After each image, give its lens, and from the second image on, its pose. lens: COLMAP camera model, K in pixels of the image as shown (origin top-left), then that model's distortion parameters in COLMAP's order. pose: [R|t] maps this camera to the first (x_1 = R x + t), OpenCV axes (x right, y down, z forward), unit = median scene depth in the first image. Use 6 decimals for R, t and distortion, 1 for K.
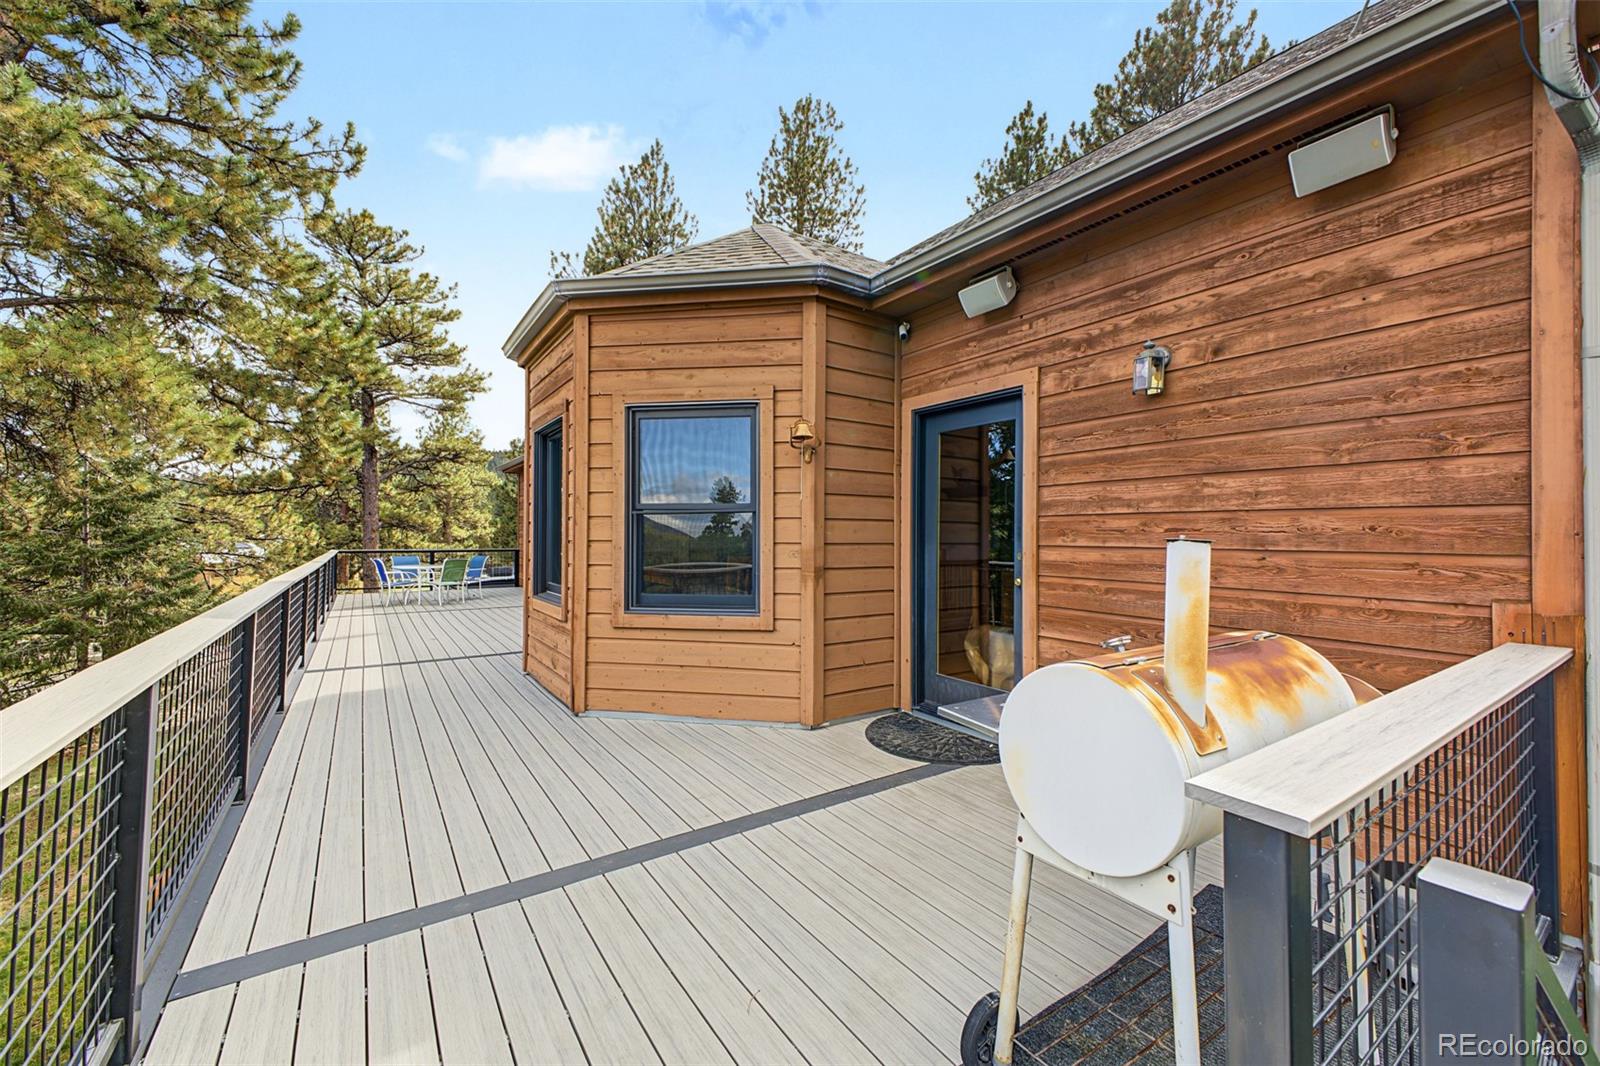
lens RADIAL K [[636.5, 0, 811.5], [0, 636.5, 528.5], [0, 0, 1]] dist [0.000455, -0.000143]
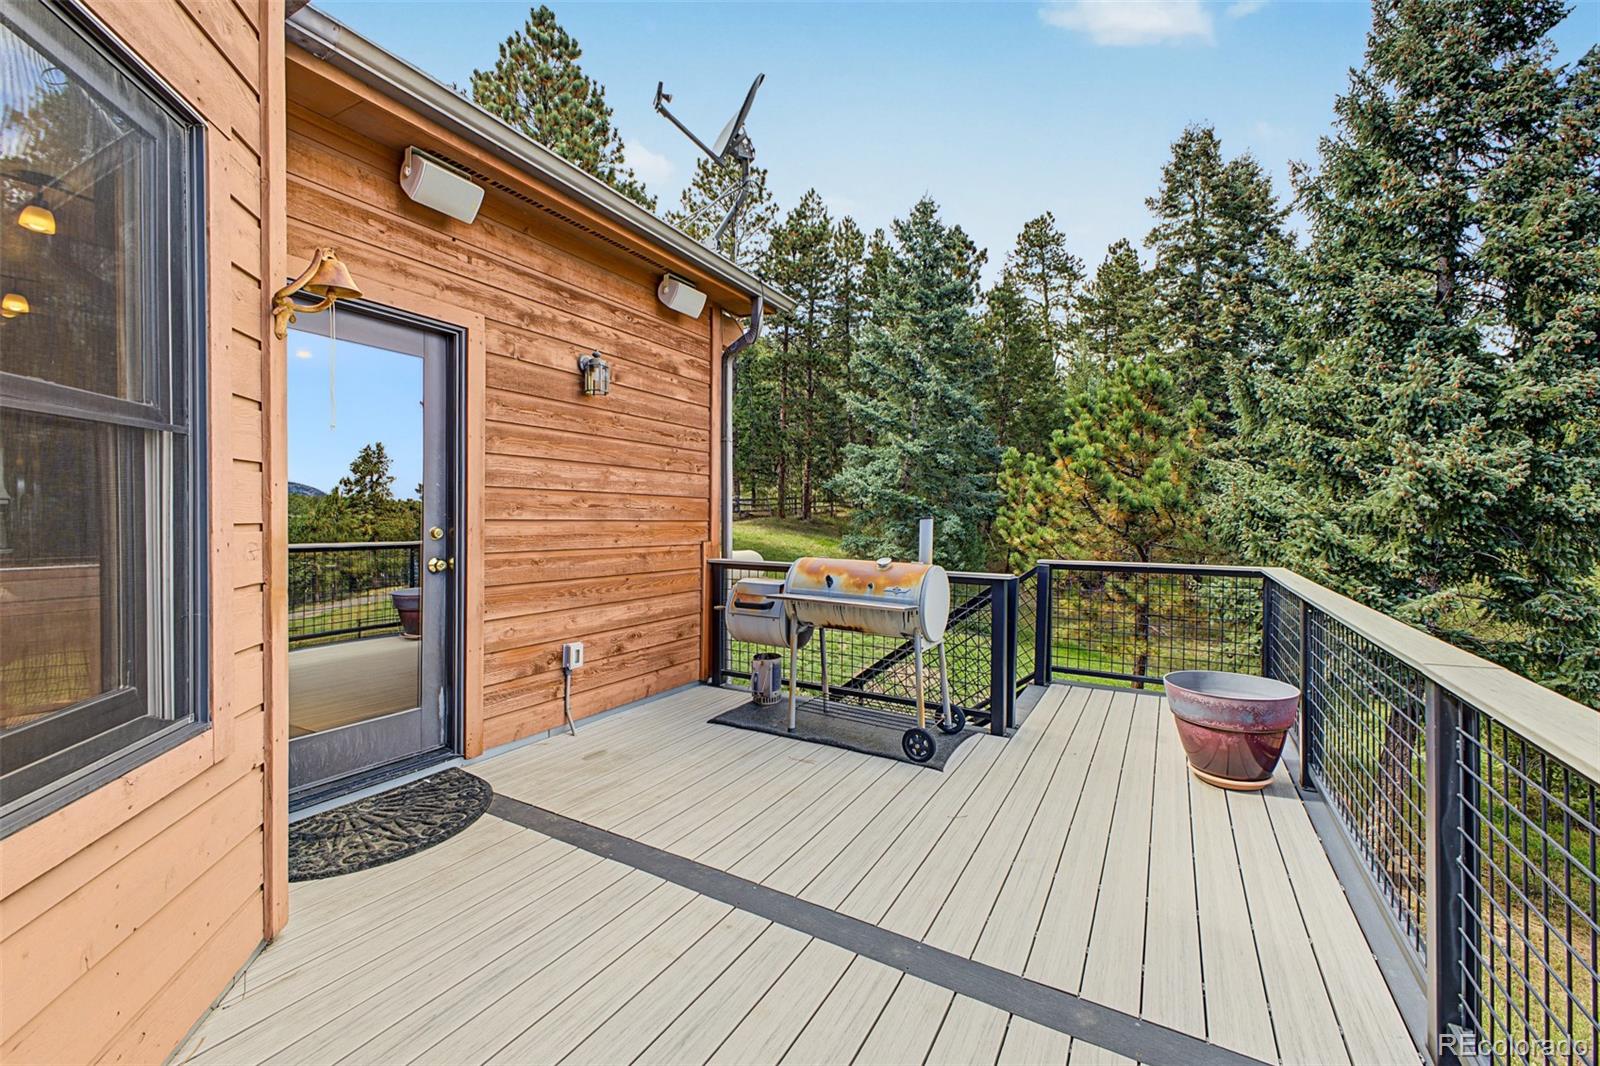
lens RADIAL K [[636.5, 0, 811.5], [0, 636.5, 528.5], [0, 0, 1]] dist [0.000455, -0.000143]
pose [[-0.435600, -0.027387, 0.899724, -0.737011], [-0.025600, 0.999510, 0.018030, 0.013028], [-0.899776, -0.015179, -0.436087, 1.126546]]
